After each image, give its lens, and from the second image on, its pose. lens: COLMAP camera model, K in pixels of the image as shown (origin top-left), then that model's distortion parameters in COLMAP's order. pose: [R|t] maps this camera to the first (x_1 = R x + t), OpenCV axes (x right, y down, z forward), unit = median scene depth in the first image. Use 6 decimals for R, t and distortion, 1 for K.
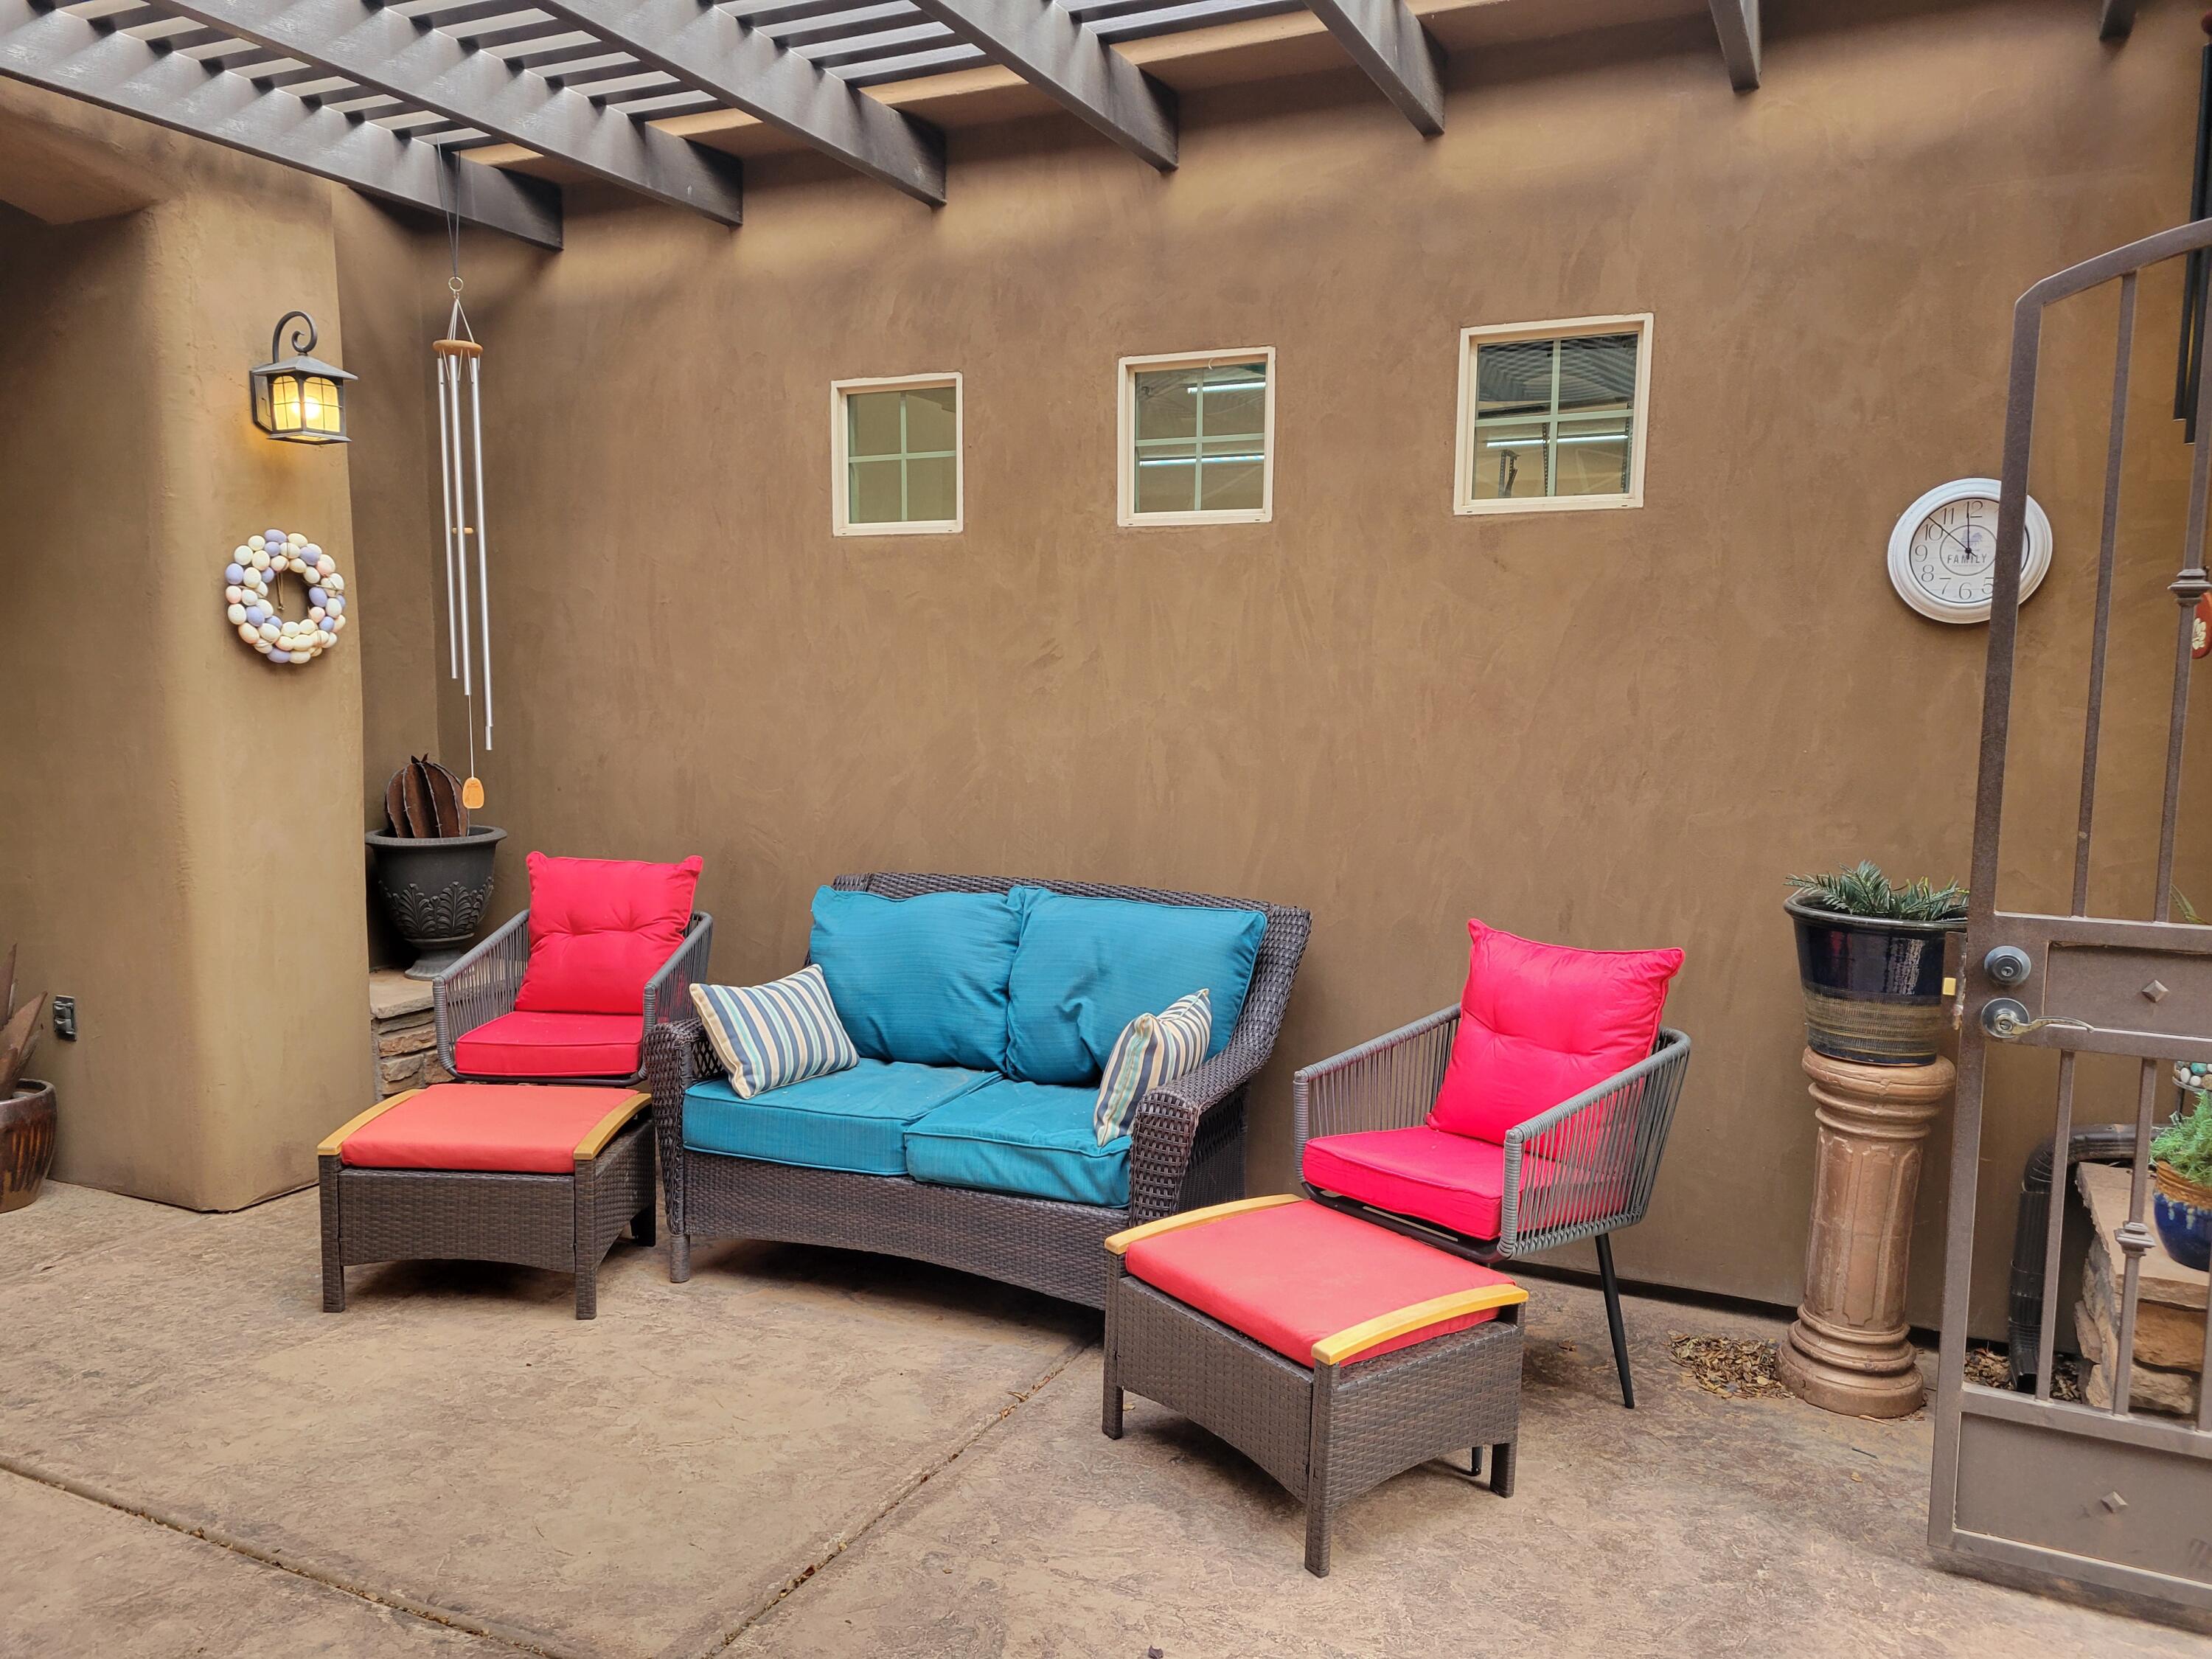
lens RADIAL K [[1655.1, 0, 1086.8], [0, 1655.1, 878.7], [0, 0, 1]] dist [0.052802, -0.030080]
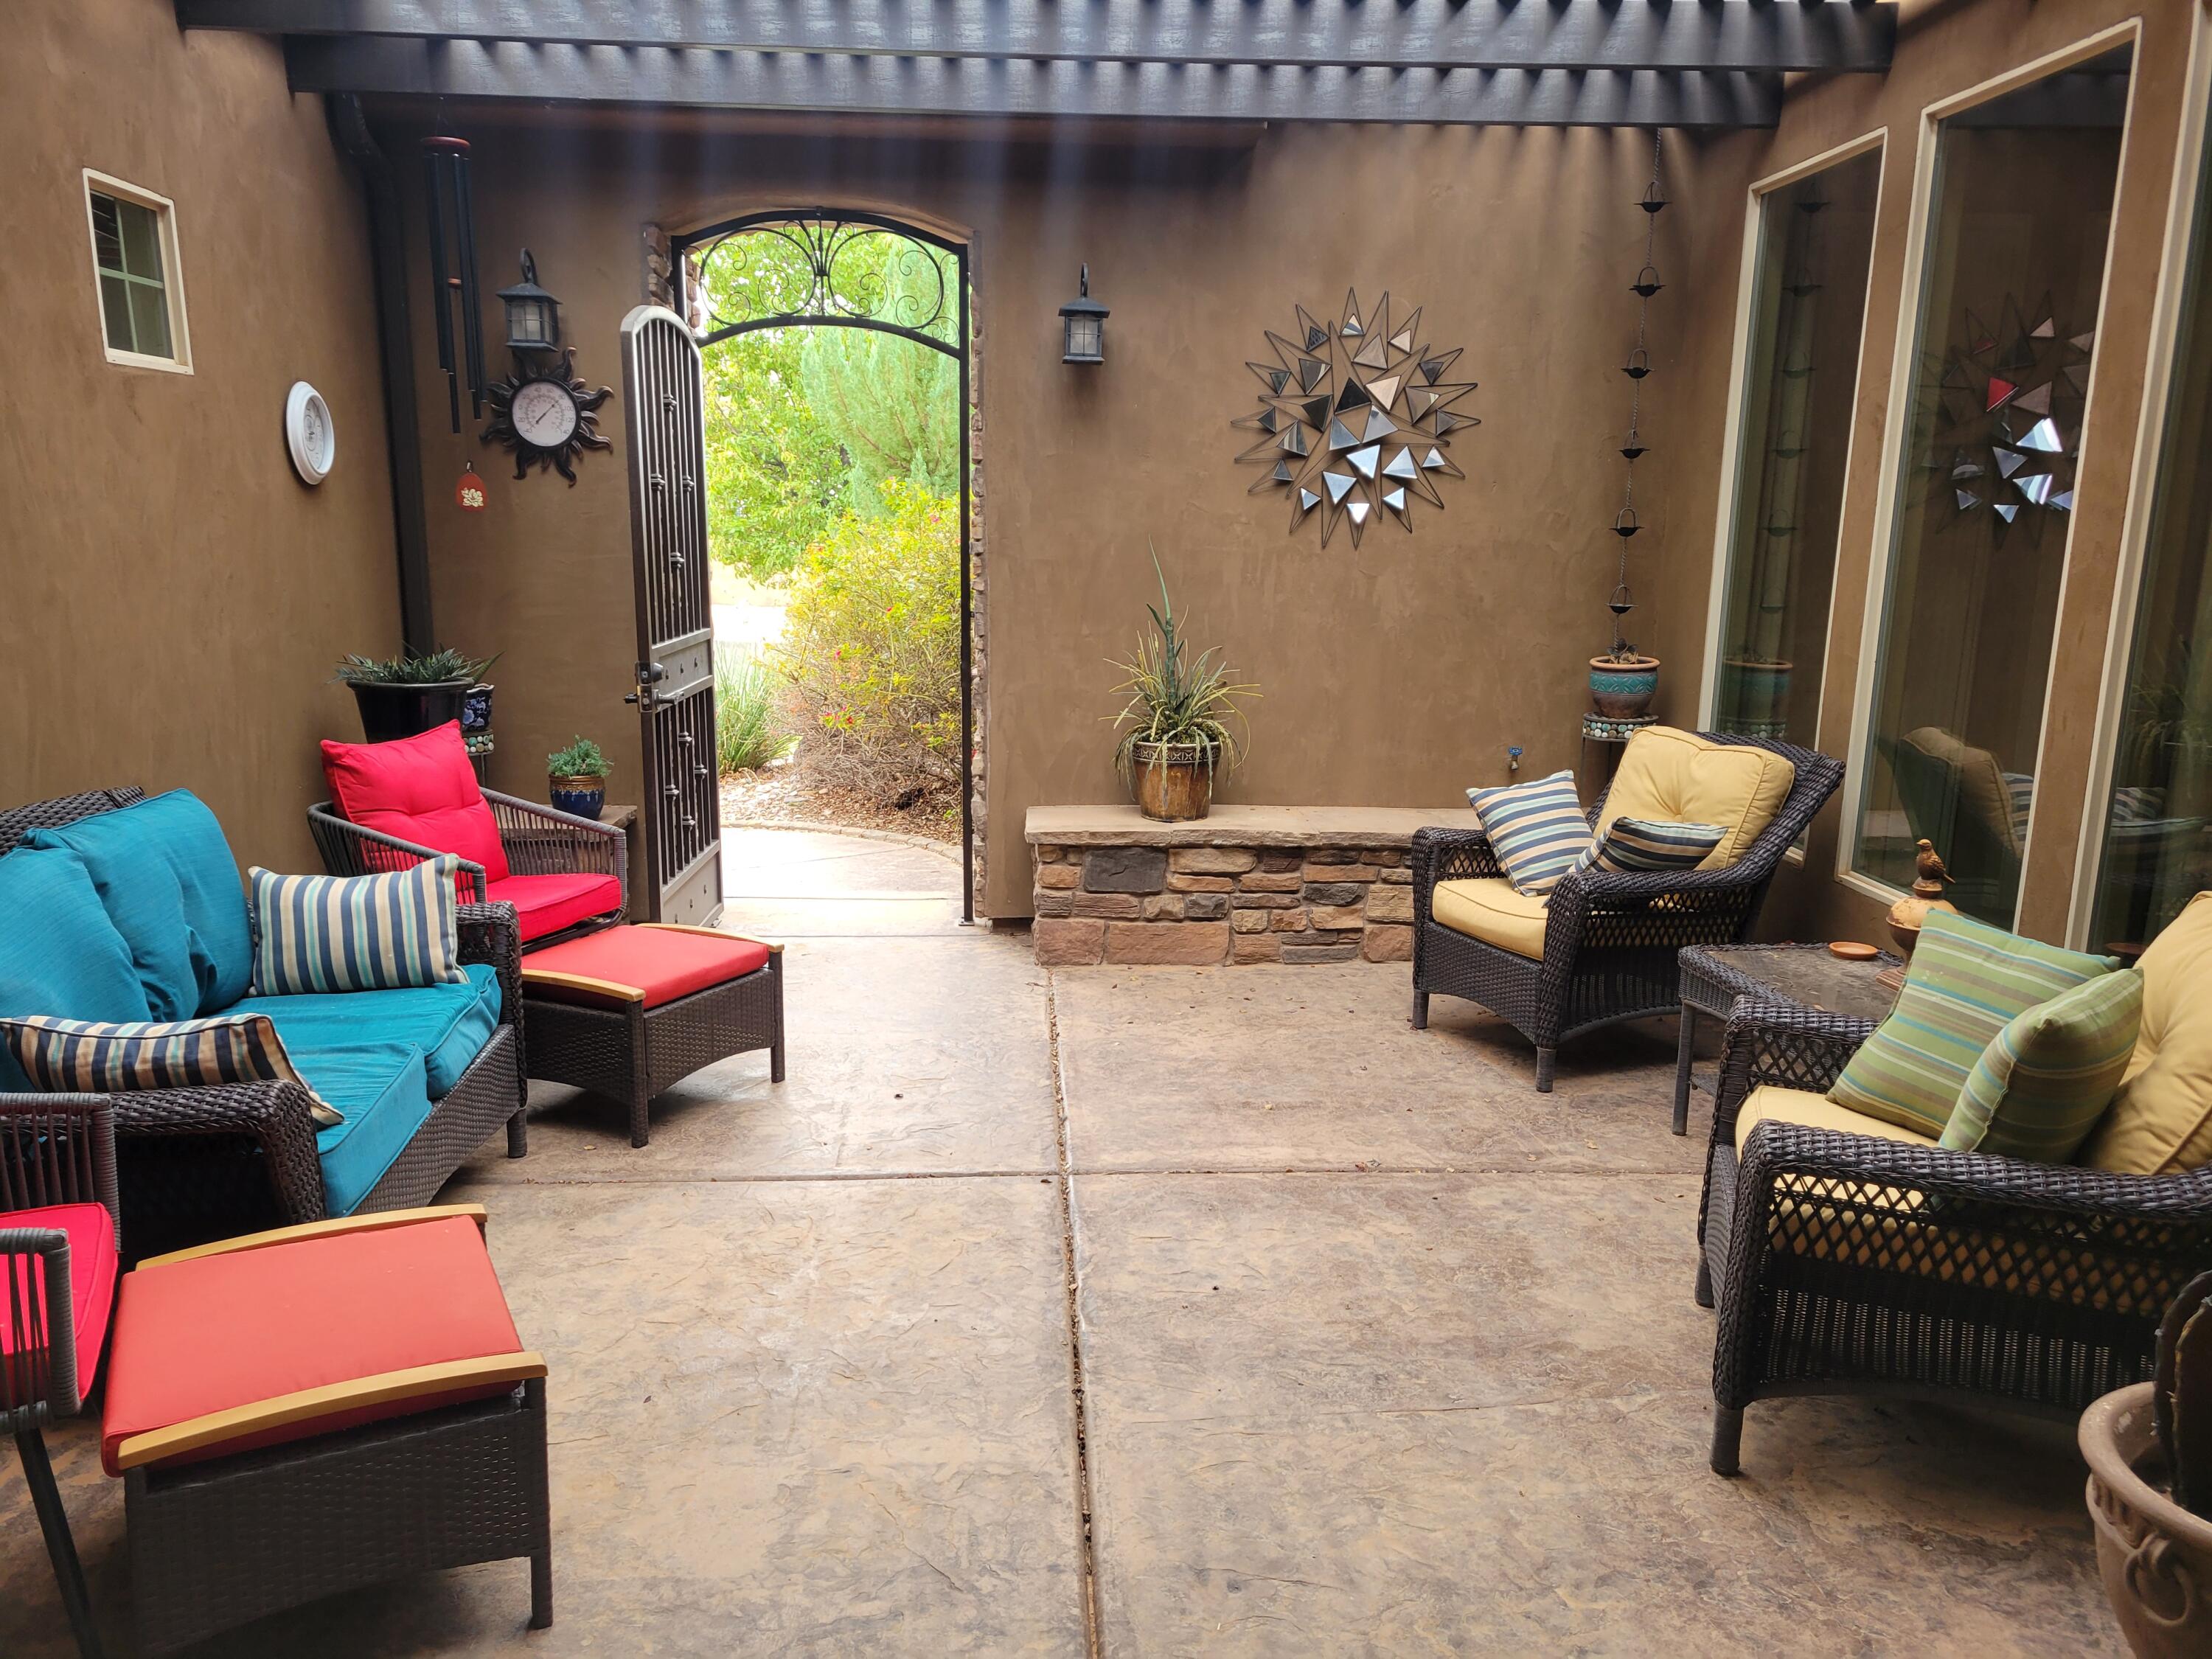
lens RADIAL K [[1655.1, 0, 1092.9], [0, 1655.1, 853.1], [0, 0, 1]] dist [0.052802, -0.030080]
pose [[-0.471061, -0.191627, 0.861035, -0.905373], [0.098301, 0.958634, 0.267127, -0.138437], [-0.876606, 0.210474, -0.432738, 0.912030]]
